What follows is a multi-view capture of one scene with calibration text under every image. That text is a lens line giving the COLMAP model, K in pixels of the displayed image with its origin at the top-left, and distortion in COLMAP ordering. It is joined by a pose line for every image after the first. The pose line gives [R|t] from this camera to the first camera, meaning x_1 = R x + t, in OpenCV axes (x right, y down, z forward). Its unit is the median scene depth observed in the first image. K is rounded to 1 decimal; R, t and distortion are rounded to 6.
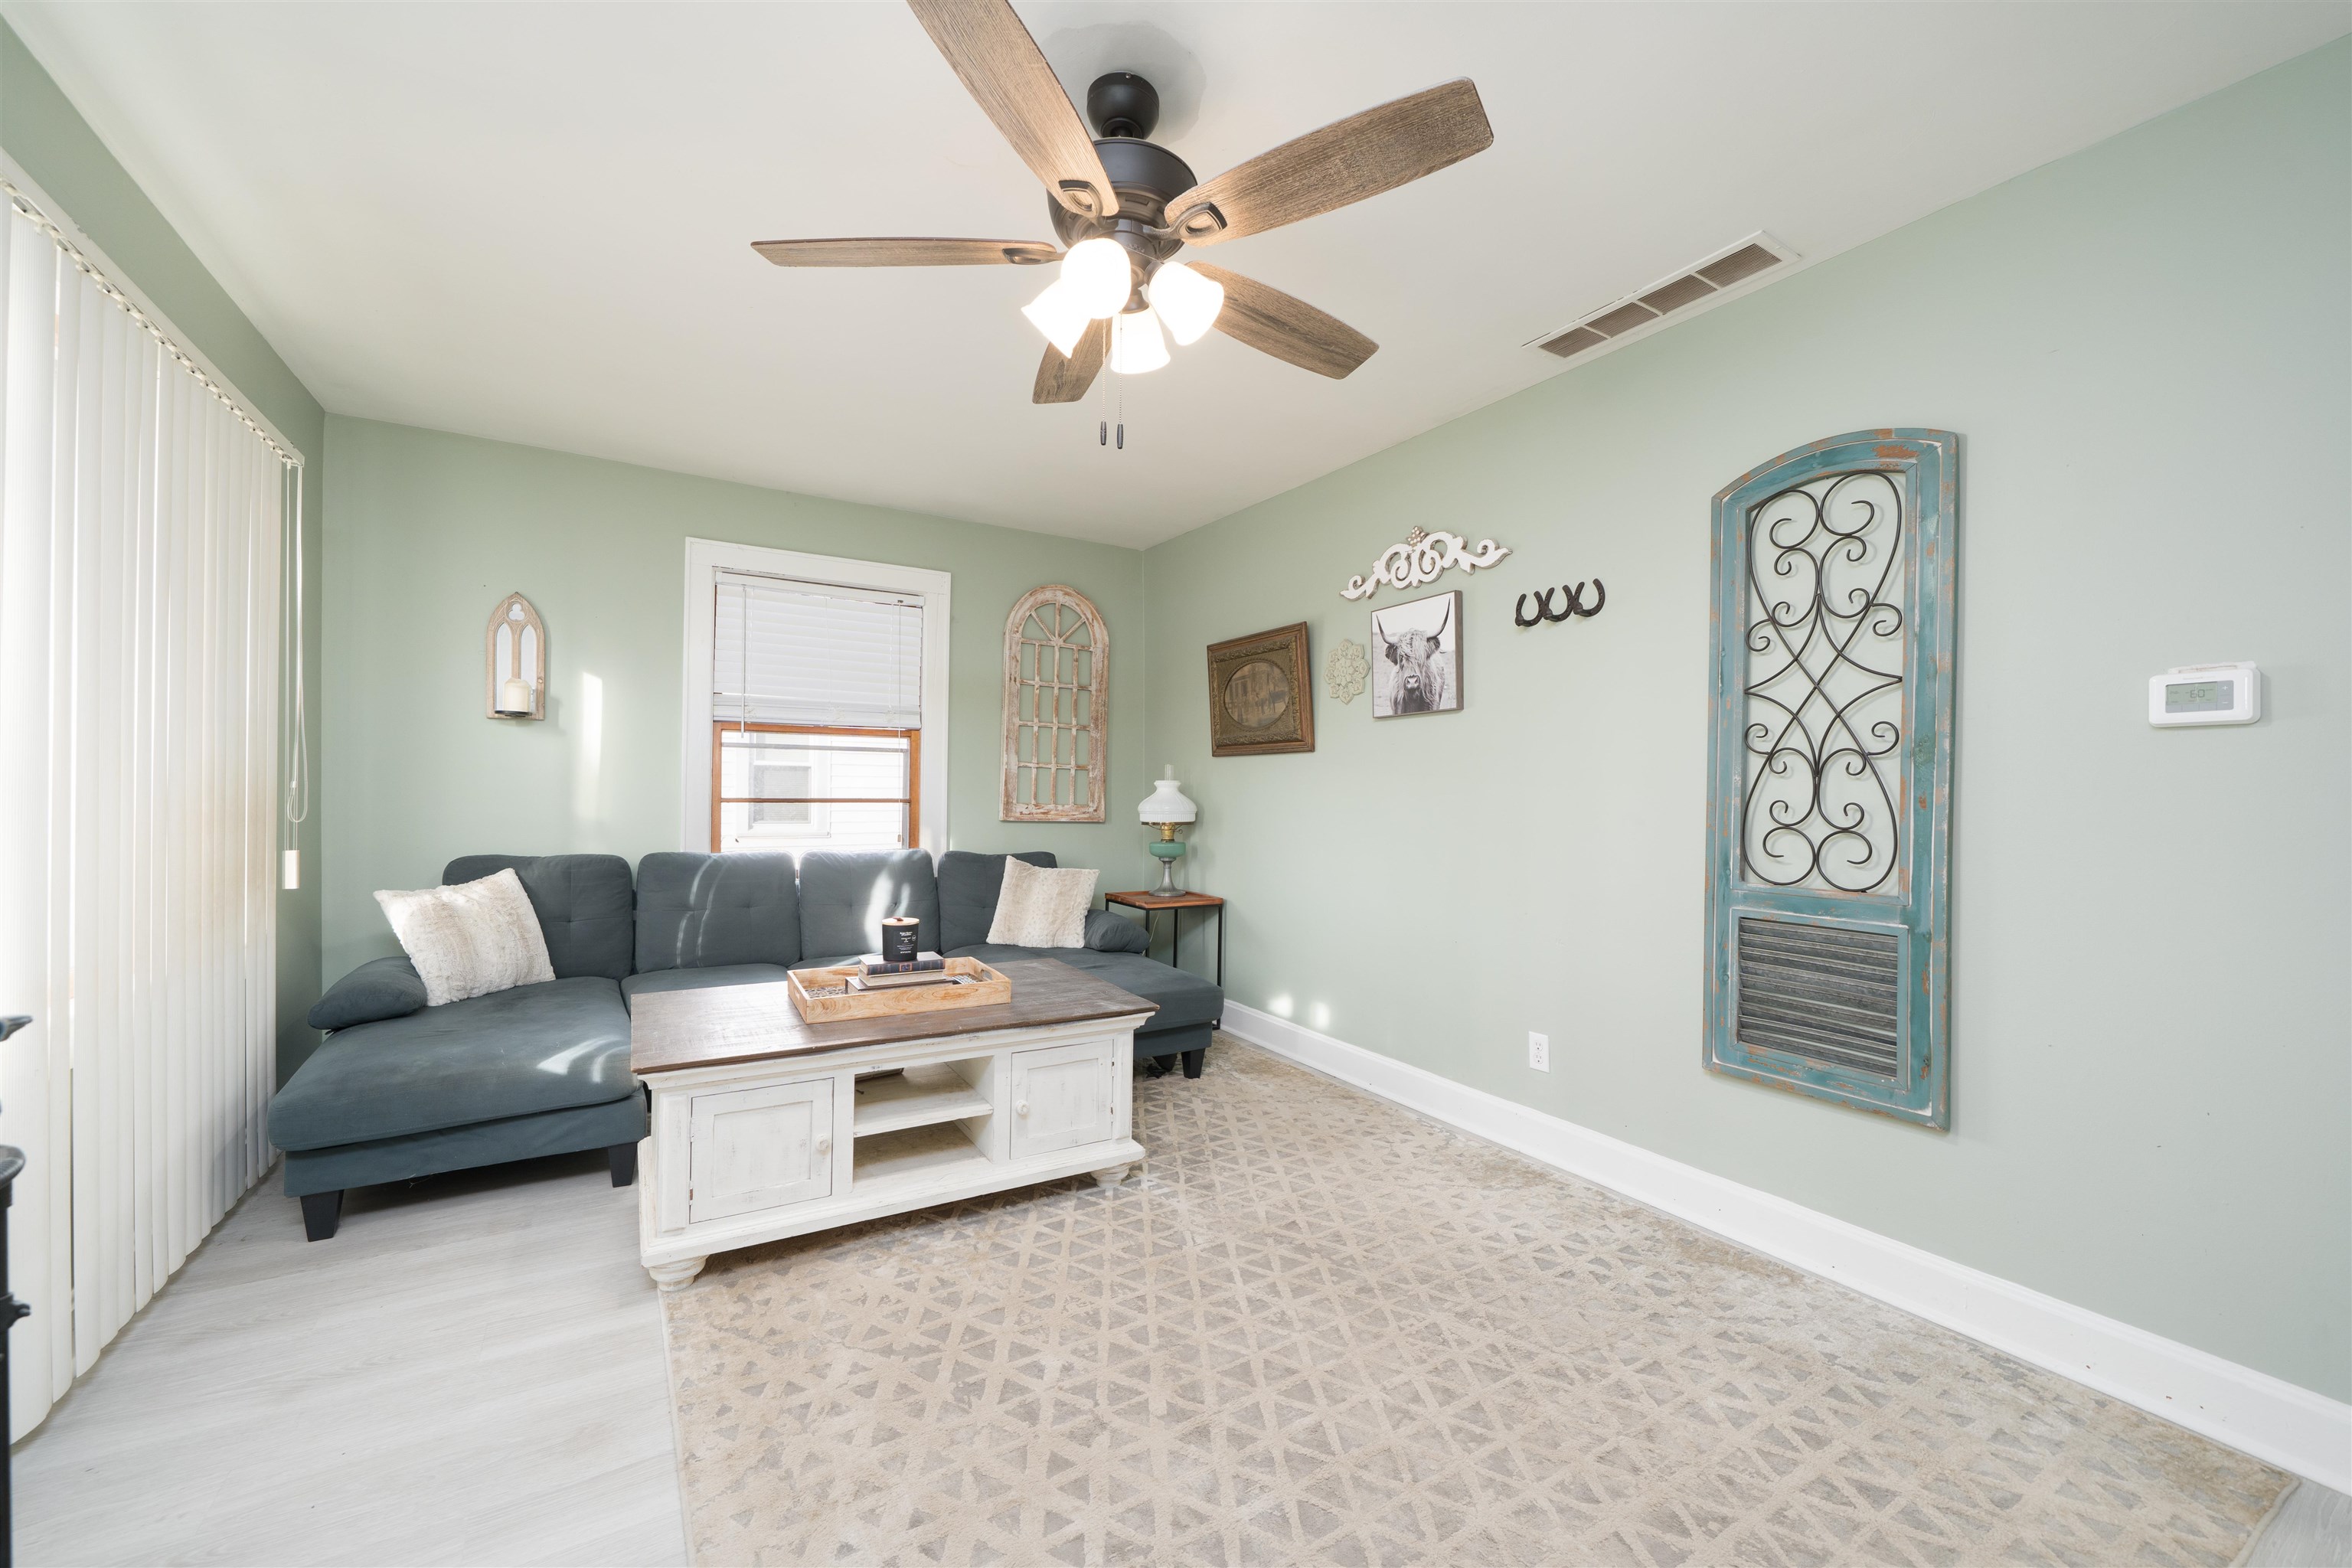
lens RADIAL K [[916.4, 0, 1165.7], [0, 916.4, 792.9], [0, 0, 1]] dist [0.001646, 0.000370]
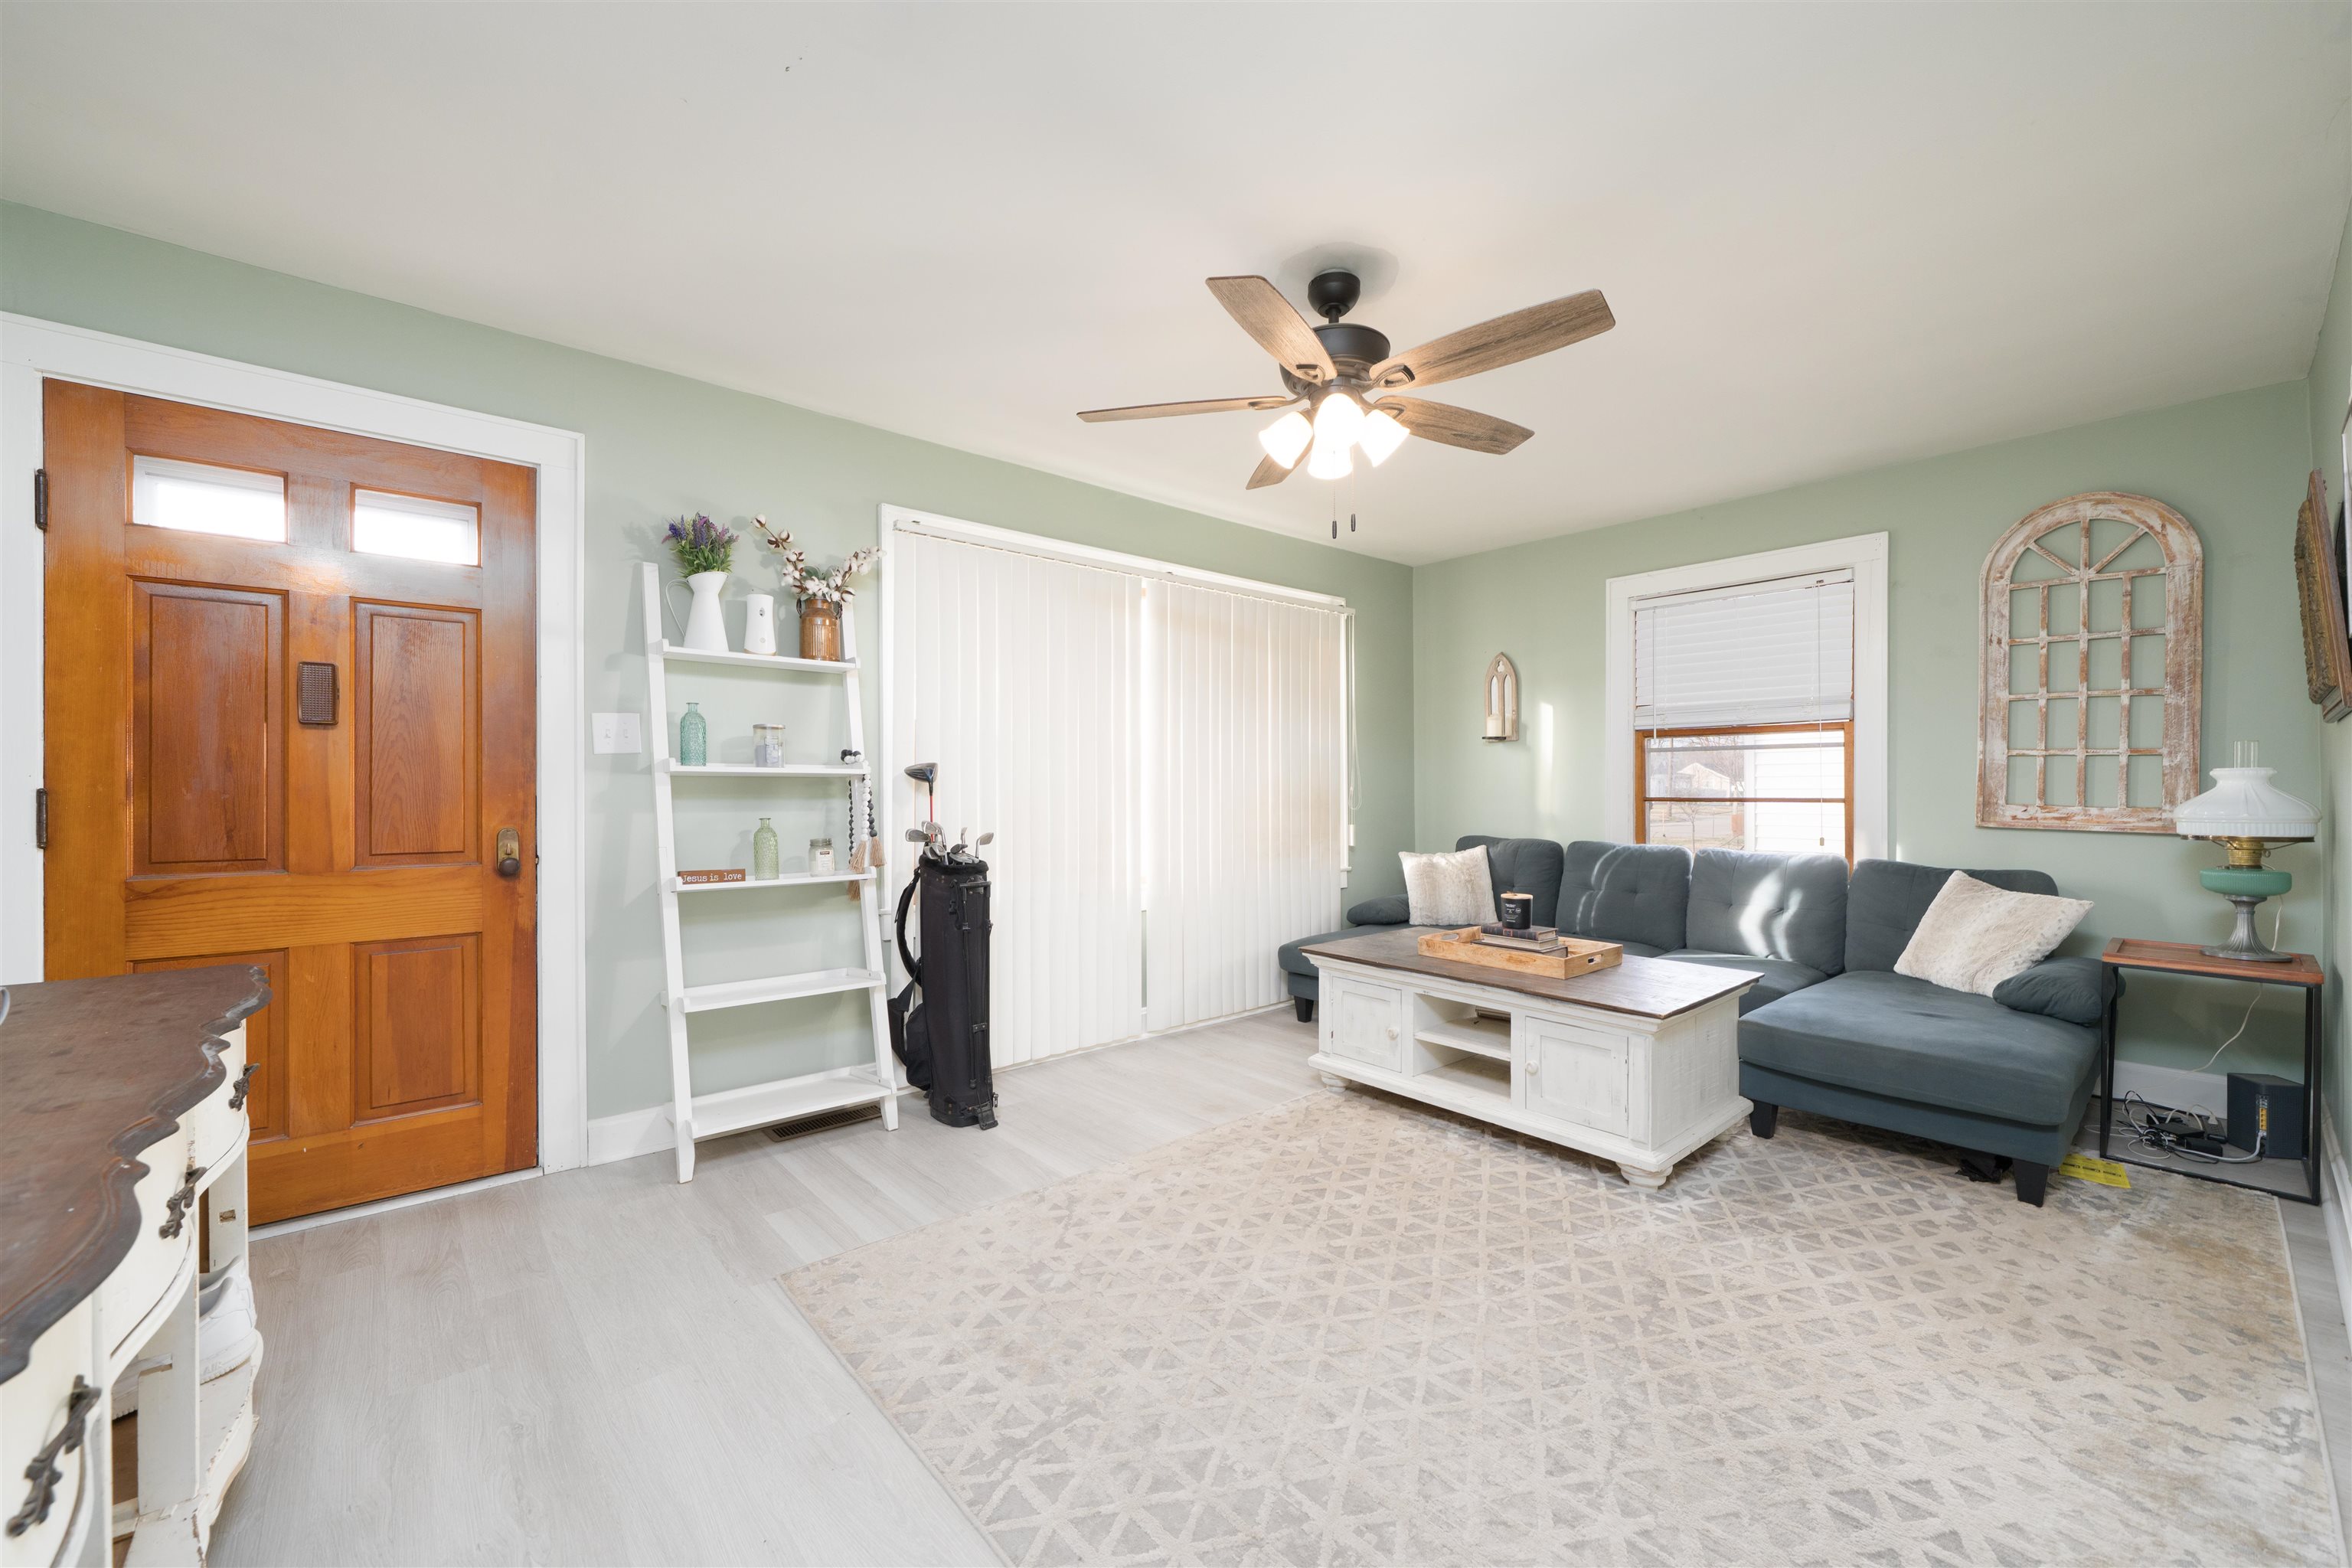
lens RADIAL K [[916.4, 0, 1164.6], [0, 916.4, 792.6], [0, 0, 1]] dist [0.001646, 0.000370]
pose [[0.161232, -0.007097, -0.986891, 0.689758], [0.000002, 0.999974, -0.007191, 0.010341], [0.986917, 0.001157, 0.161228, 0.285573]]
